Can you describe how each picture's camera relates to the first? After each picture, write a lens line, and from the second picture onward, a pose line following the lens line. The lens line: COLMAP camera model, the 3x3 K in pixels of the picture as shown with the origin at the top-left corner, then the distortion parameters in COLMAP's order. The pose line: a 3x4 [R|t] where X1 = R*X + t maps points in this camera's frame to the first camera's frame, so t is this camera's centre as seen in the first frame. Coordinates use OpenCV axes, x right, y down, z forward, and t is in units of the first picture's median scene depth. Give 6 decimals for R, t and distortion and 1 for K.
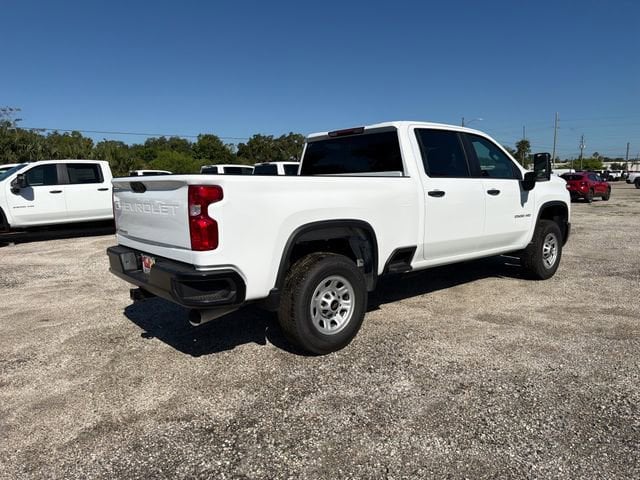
lens RADIAL K [[451.0, 0, 317.5], [0, 451.0, 246.9], [0, 0, 1]] dist [0.055364, -0.070281]
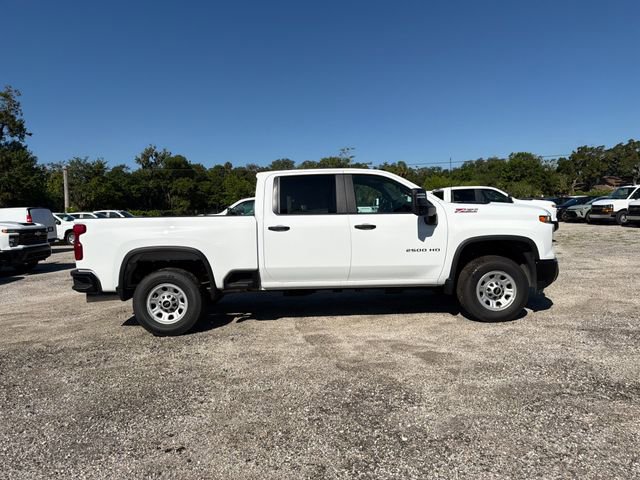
lens RADIAL K [[451.0, 0, 316.2], [0, 451.0, 244.7], [0, 0, 1]] dist [0.055364, -0.070281]
pose [[0.777278, 0.035186, -0.628172, 1.164767], [-0.066669, 0.997420, -0.026624, -0.050390], [0.625615, 0.062574, 0.777619, 0.114917]]
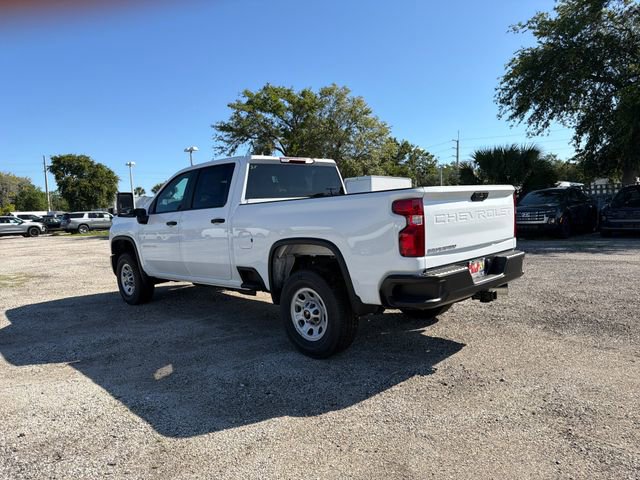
lens RADIAL K [[451.0, 0, 315.8], [0, 451.0, 243.6], [0, 0, 1]] dist [0.055364, -0.070281]
pose [[-0.072949, -0.060157, 0.995520, -1.206705], [0.193385, 0.978381, 0.073293, -0.146571], [-0.978407, 0.197866, -0.059739, 1.222446]]
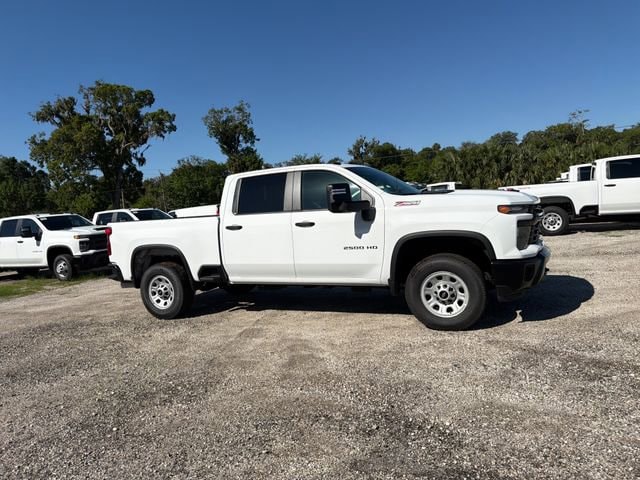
lens RADIAL K [[451.0, 0, 315.1], [0, 451.0, 242.3], [0, 0, 1]] dist [0.055364, -0.070281]
pose [[0.401660, 0.051726, -0.914327, 1.646167], [-0.052192, 0.998074, 0.033536, -0.138206], [0.914300, 0.034250, 0.403586, 0.713532]]
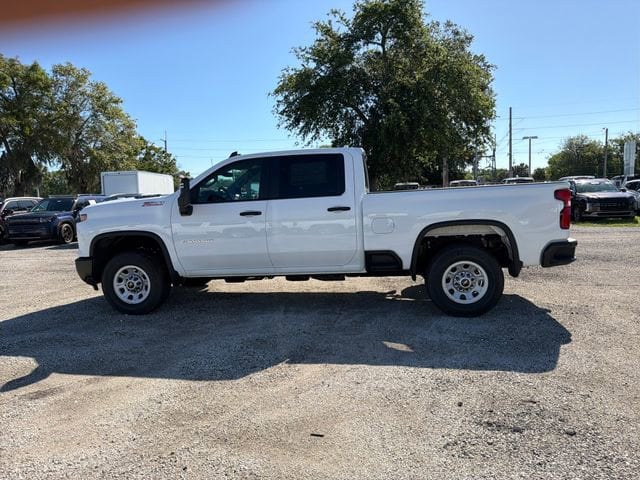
lens RADIAL K [[451.0, 0, 315.4], [0, 451.0, 245.4], [0, 0, 1]] dist [0.055364, -0.070281]
pose [[-0.660267, -0.043396, 0.749776, -0.888957], [0.153713, 0.969387, 0.191470, -0.313653], [-0.735132, 0.241671, -0.633384, 2.225014]]
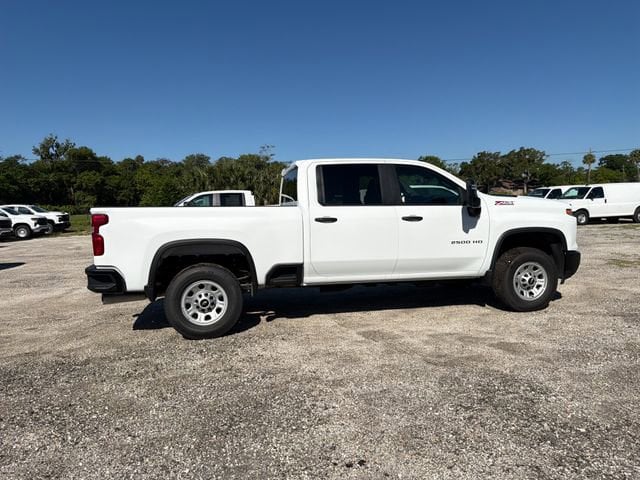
lens RADIAL K [[451.0, 0, 317.5], [0, 451.0, 242.2], [0, 0, 1]] dist [0.055364, -0.070281]
pose [[0.881479, 0.030006, -0.471269, 0.825751], [-0.055530, 0.997642, -0.040343, -0.013062], [0.468947, 0.061731, 0.881066, -0.030028]]
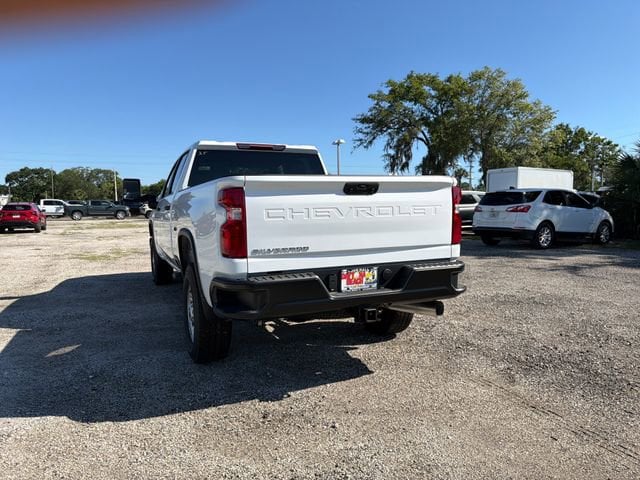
lens RADIAL K [[451.0, 0, 314.4], [0, 451.0, 242.1], [0, 0, 1]] dist [0.055364, -0.070281]
pose [[0.287045, -0.065690, 0.955662, -1.027481], [0.147665, 0.988756, 0.023611, -0.054212], [-0.946467, 0.134341, 0.293517, 0.707742]]
